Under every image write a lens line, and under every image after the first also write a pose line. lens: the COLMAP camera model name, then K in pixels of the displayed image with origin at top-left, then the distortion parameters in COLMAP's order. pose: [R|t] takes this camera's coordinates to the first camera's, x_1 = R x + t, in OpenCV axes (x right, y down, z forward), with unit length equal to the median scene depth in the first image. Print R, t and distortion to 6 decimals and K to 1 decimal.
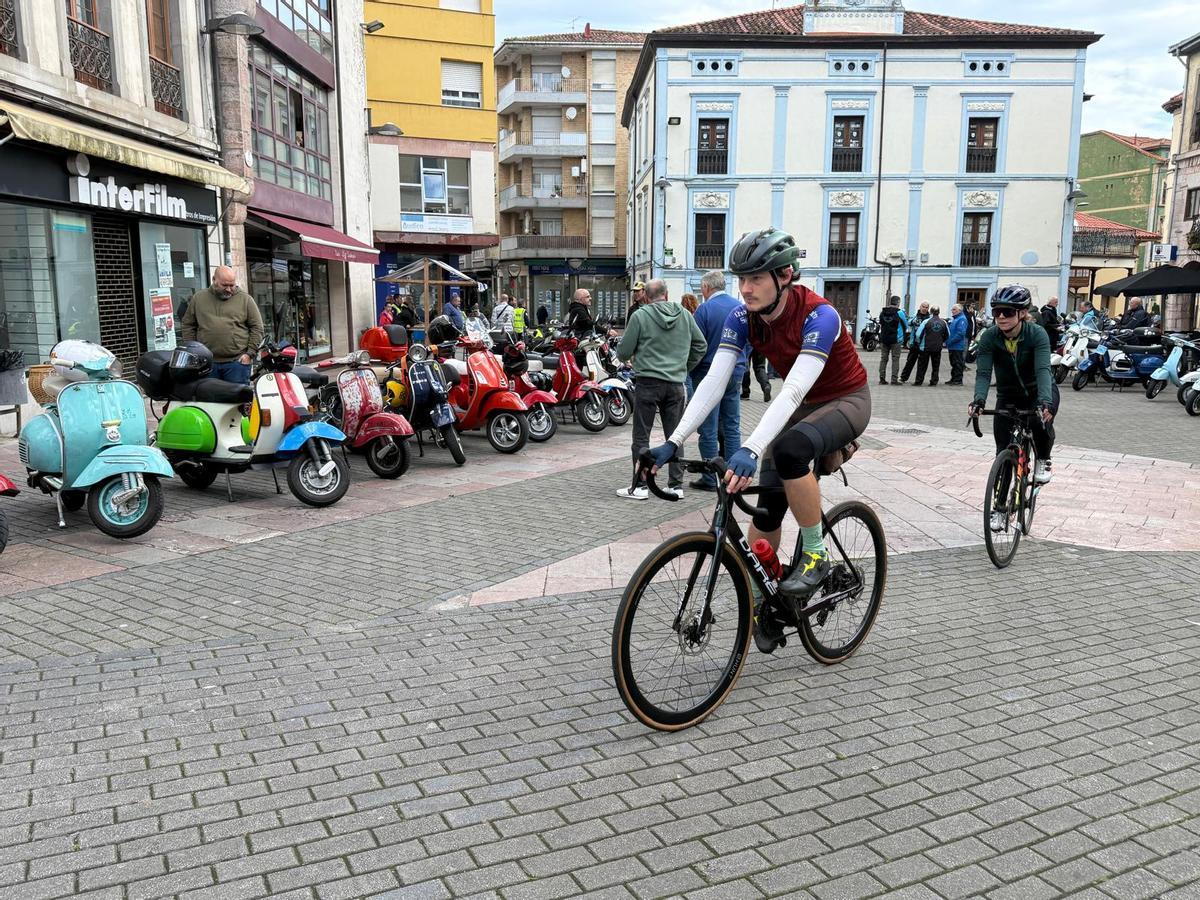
lens RADIAL K [[965.3, 0, 600.0], [0, 965.3, 450.0], [0, 0, 1]] dist [0.138354, -0.226672]
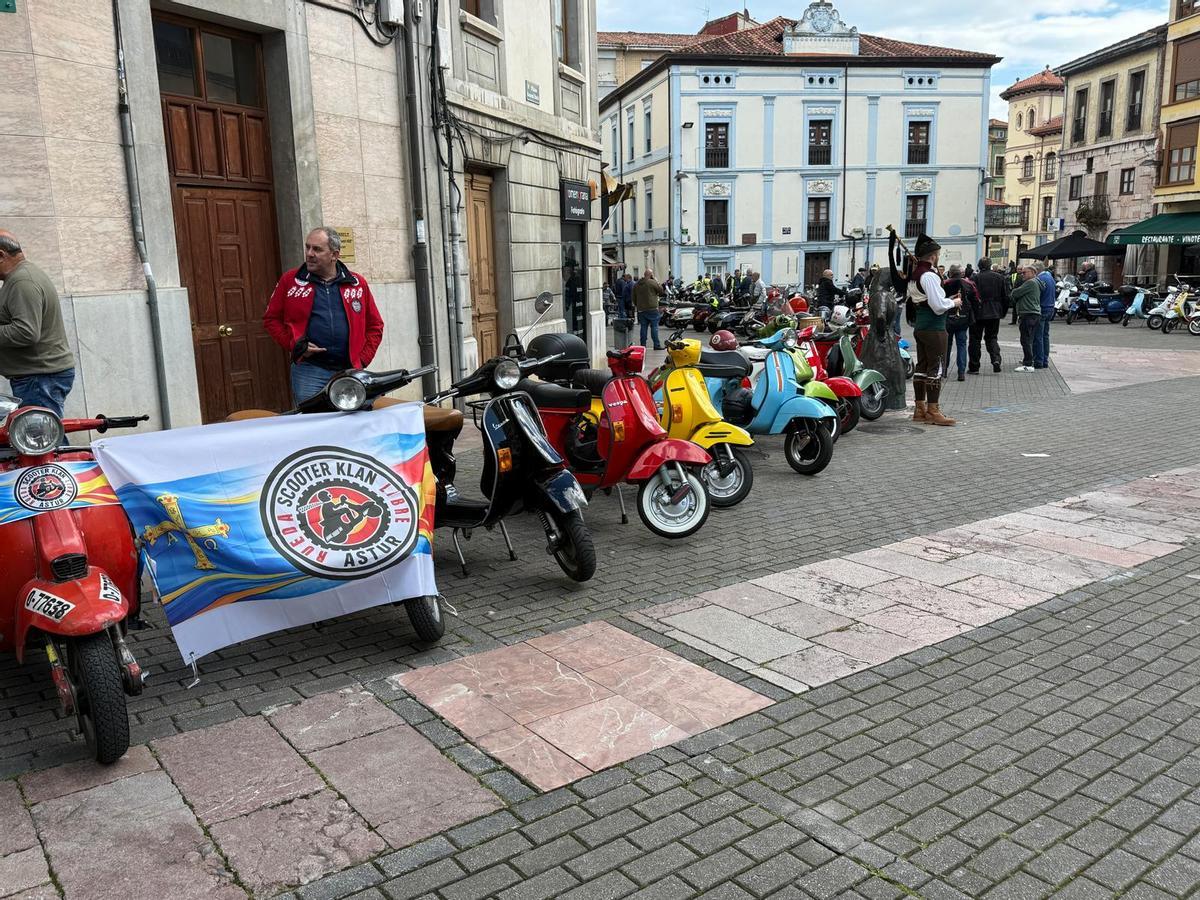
lens RADIAL K [[969.3, 0, 606.4], [0, 969.3, 455.2], [0, 0, 1]] dist [0.088187, -0.131421]
pose [[0.982586, -0.064532, 0.174244, -0.262998], [0.057923, 0.997405, 0.042760, 0.018435], [-0.176552, -0.031923, 0.983774, -0.200665]]
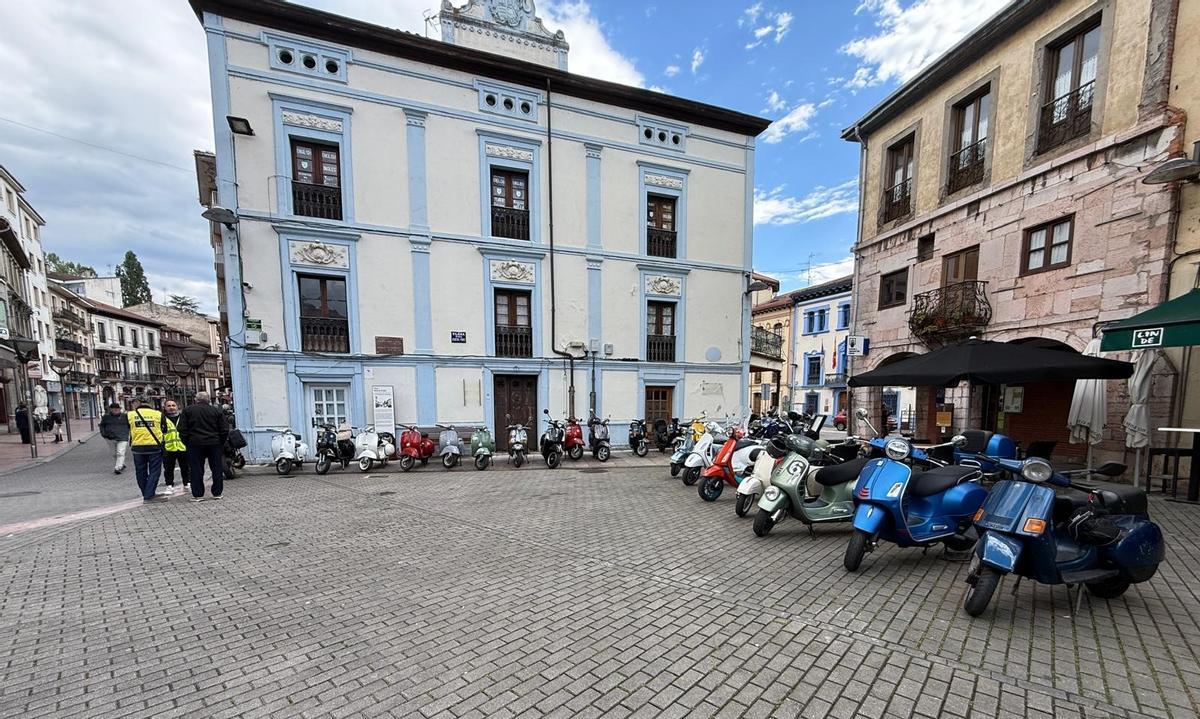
lens RADIAL K [[471.9, 0, 597.0], [0, 471.9, 447.7], [0, 0, 1]] dist [-0.000009, -0.000435]
pose [[0.946912, -0.034350, 0.319652, 0.191812], [0.054564, 0.997022, -0.054496, -0.091127], [-0.316829, 0.069045, 0.945966, 0.636303]]
